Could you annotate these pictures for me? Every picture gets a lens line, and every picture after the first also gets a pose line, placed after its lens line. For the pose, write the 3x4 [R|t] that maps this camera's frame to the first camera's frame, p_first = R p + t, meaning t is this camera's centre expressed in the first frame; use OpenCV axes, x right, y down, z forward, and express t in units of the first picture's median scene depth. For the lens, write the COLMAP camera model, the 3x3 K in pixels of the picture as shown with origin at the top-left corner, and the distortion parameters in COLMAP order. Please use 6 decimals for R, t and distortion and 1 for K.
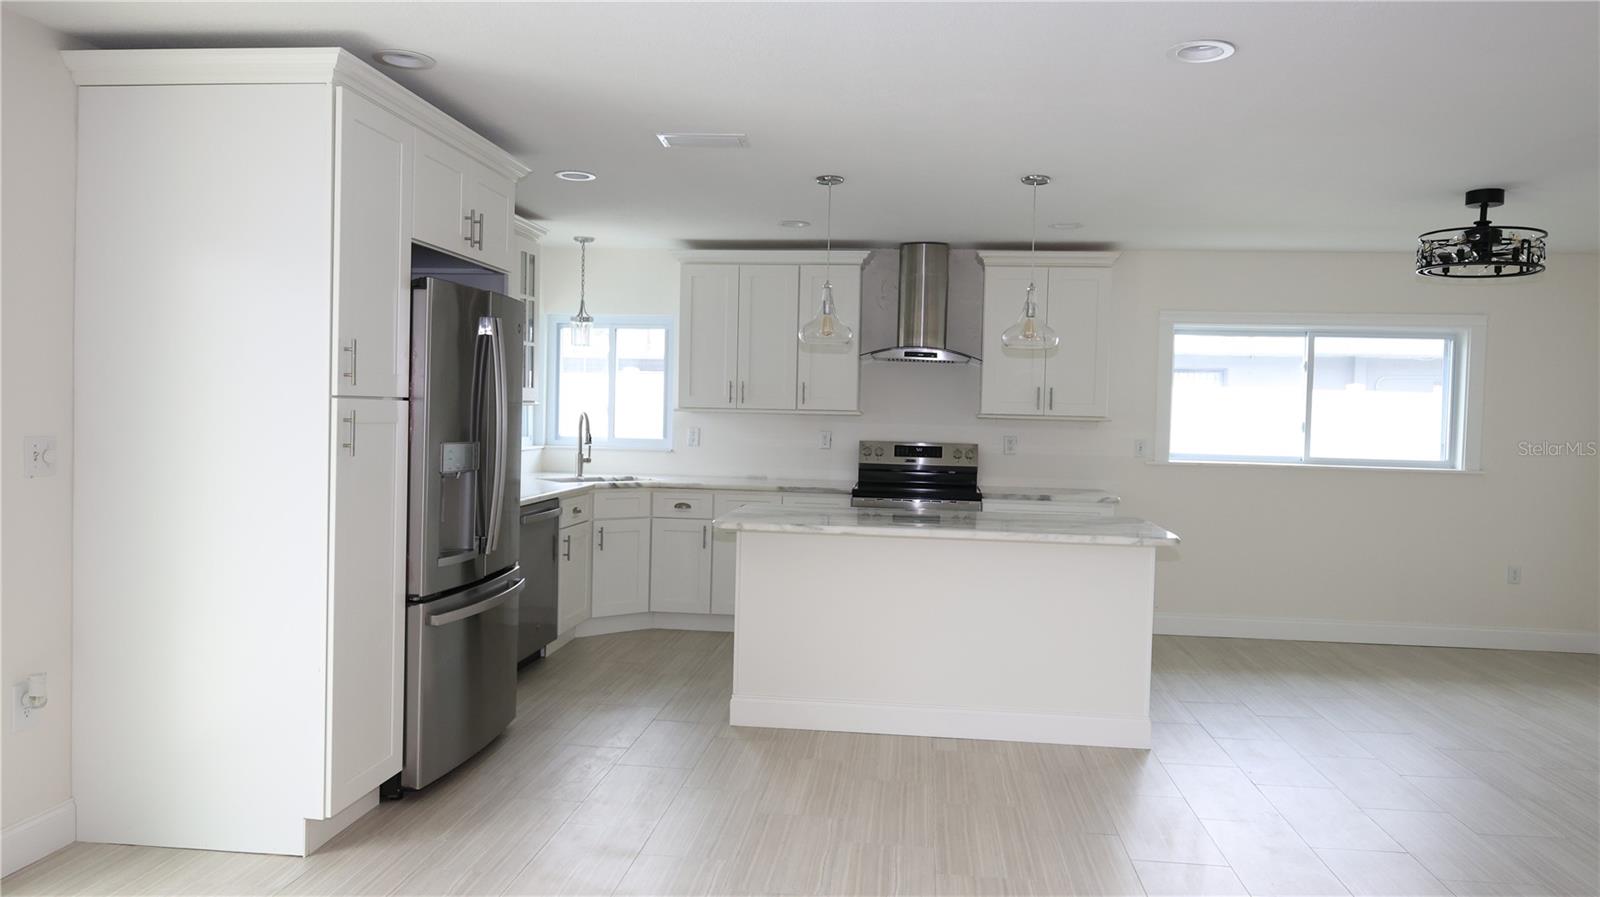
lens RADIAL K [[1110.7, 0, 799.8], [0, 1110.7, 443.0], [0, 0, 1]] dist [-0.010418, -0.000491]
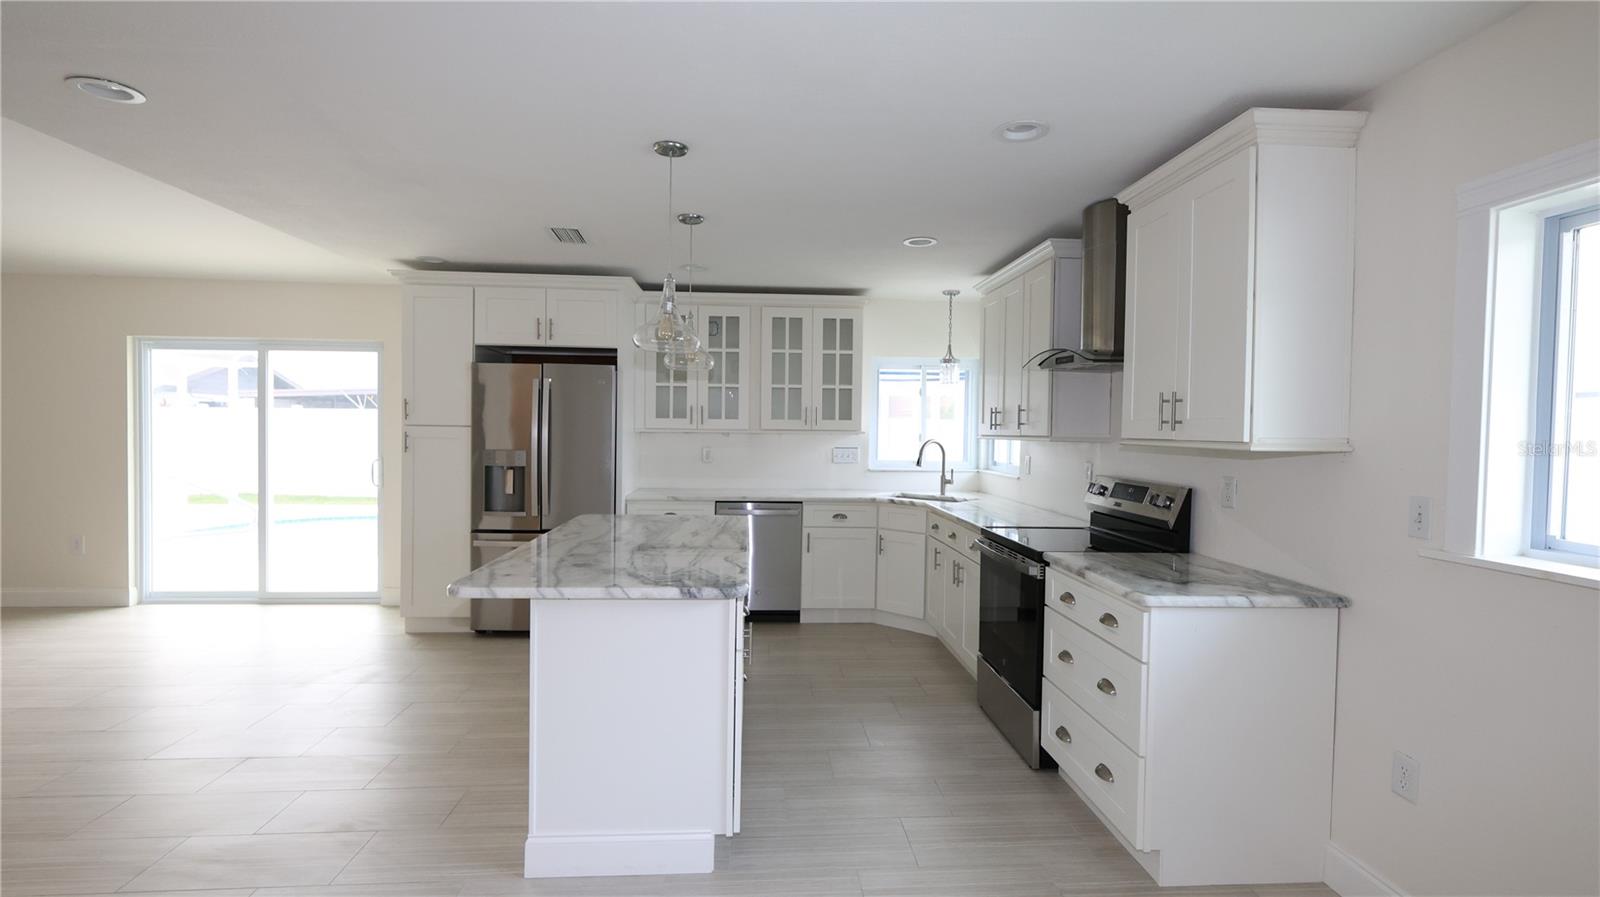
lens RADIAL K [[757.7, 0, 788.6], [0, 757.7, 448.0], [0, 0, 1]] dist [0.003806, 0.000399]
pose [[0.182675, 0.004032, -0.983165, 0.562764], [-0.041479, 0.999133, -0.003610, -0.009886], [0.982298, 0.041440, 0.182684, 0.697129]]
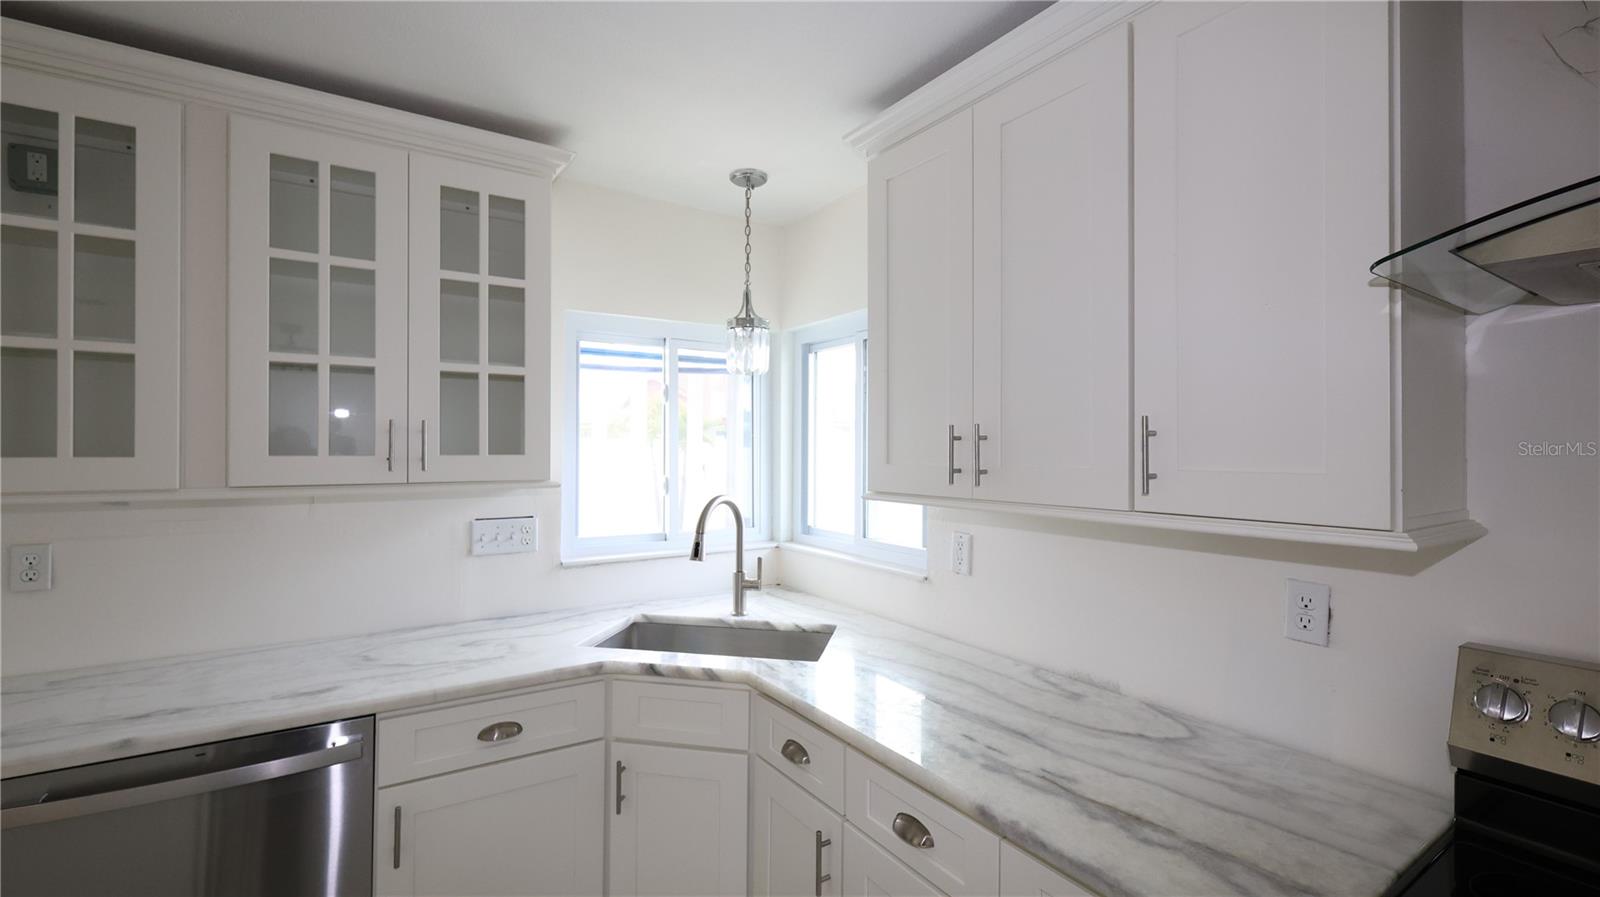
lens RADIAL K [[701.6, 0, 802.9], [0, 701.6, 447.0], [0, 0, 1]] dist [0.016897, -0.000075]
pose [[0.645629, -0.019552, -0.763401, 0.084363], [-0.015254, 0.999143, -0.038490, -0.038685], [0.763499, 0.036495, 0.644777, 0.807198]]
